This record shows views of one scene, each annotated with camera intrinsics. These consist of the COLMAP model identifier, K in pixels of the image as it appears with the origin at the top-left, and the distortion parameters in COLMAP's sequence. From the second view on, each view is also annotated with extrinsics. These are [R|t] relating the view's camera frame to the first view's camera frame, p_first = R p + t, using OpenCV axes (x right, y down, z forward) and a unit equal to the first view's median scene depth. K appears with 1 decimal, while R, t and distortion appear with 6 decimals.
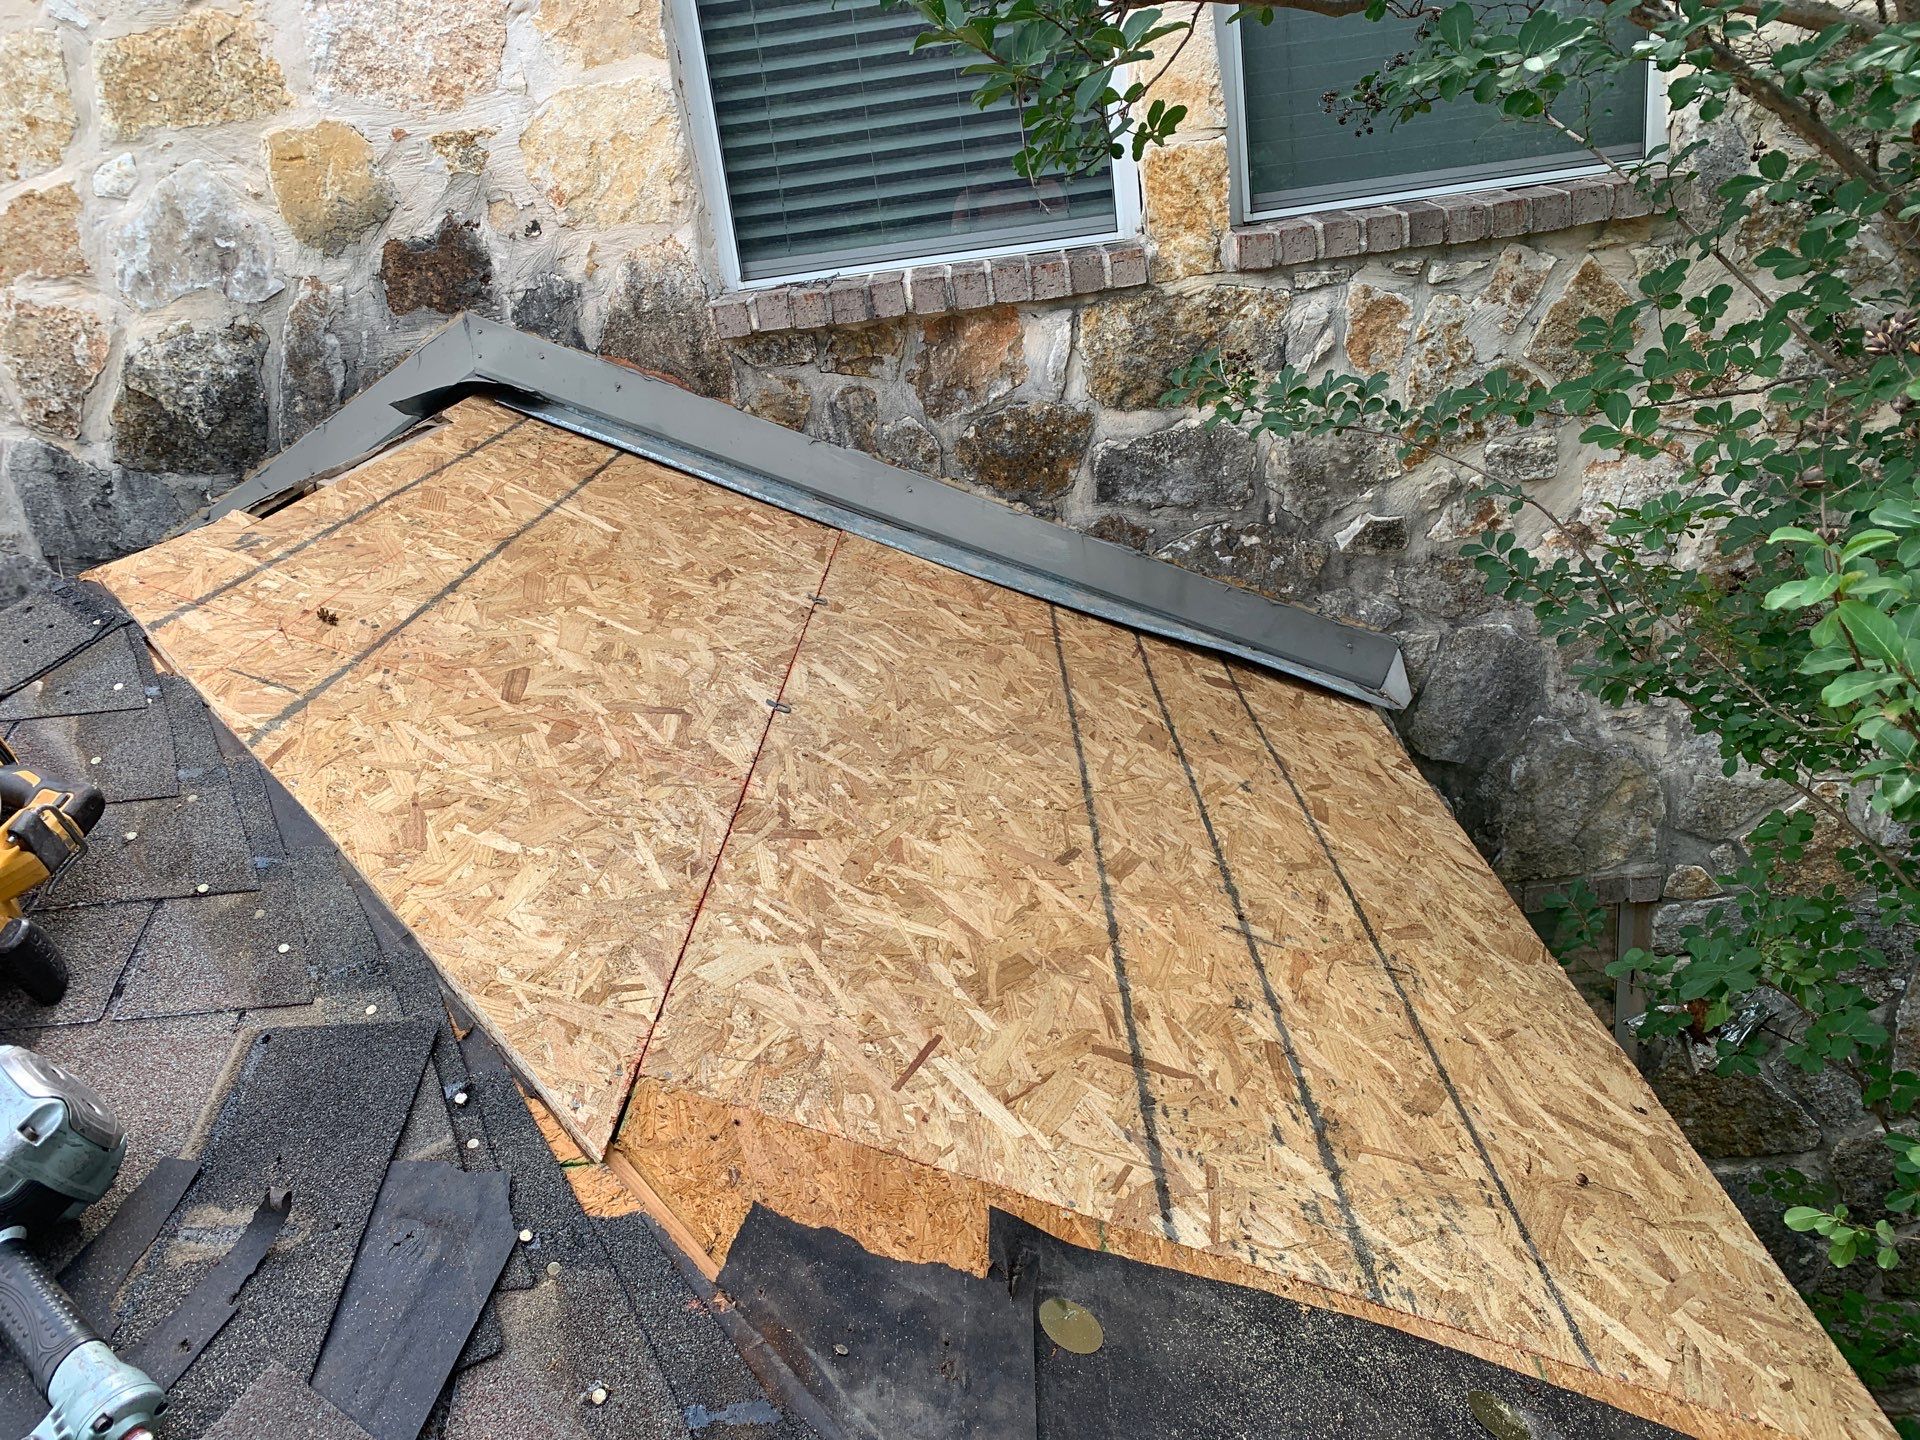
lens RADIAL K [[1473.3, 0, 937.9], [0, 1473.3, 717.8], [0, 0, 1]] dist [0.021922, -0.026279]
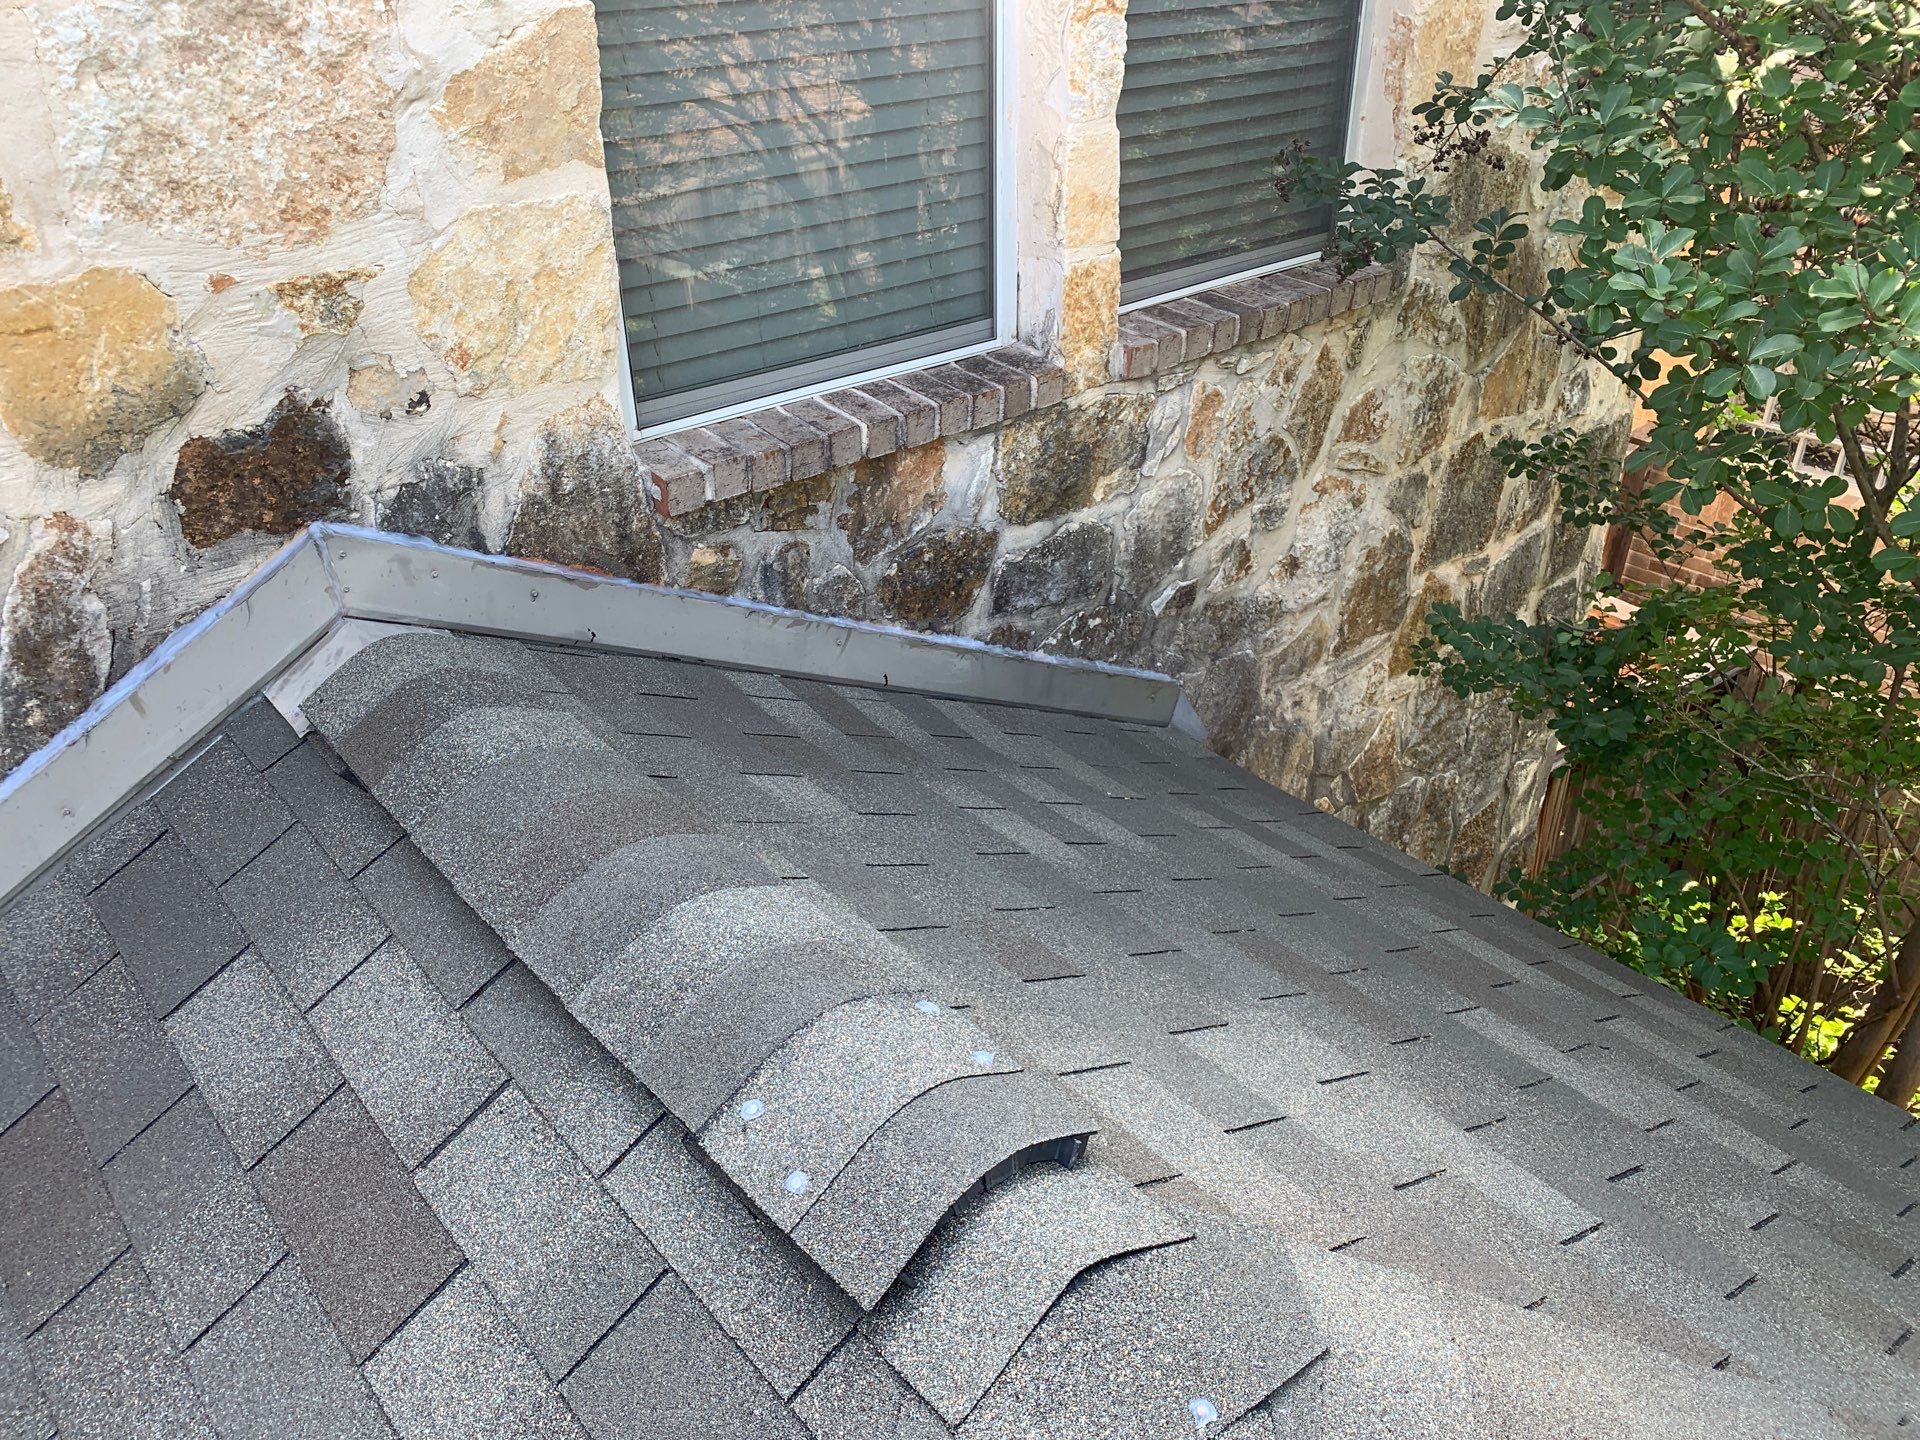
lens RADIAL K [[1473.3, 0, 953.4], [0, 1473.3, 717.4], [0, 0, 1]] dist [0.021922, -0.026279]
pose [[0.737528, -0.234619, 0.633250, -0.551643], [0.152321, 0.971340, 0.182477, -0.269691], [-0.657914, -0.038124, 0.752128, 0.299662]]
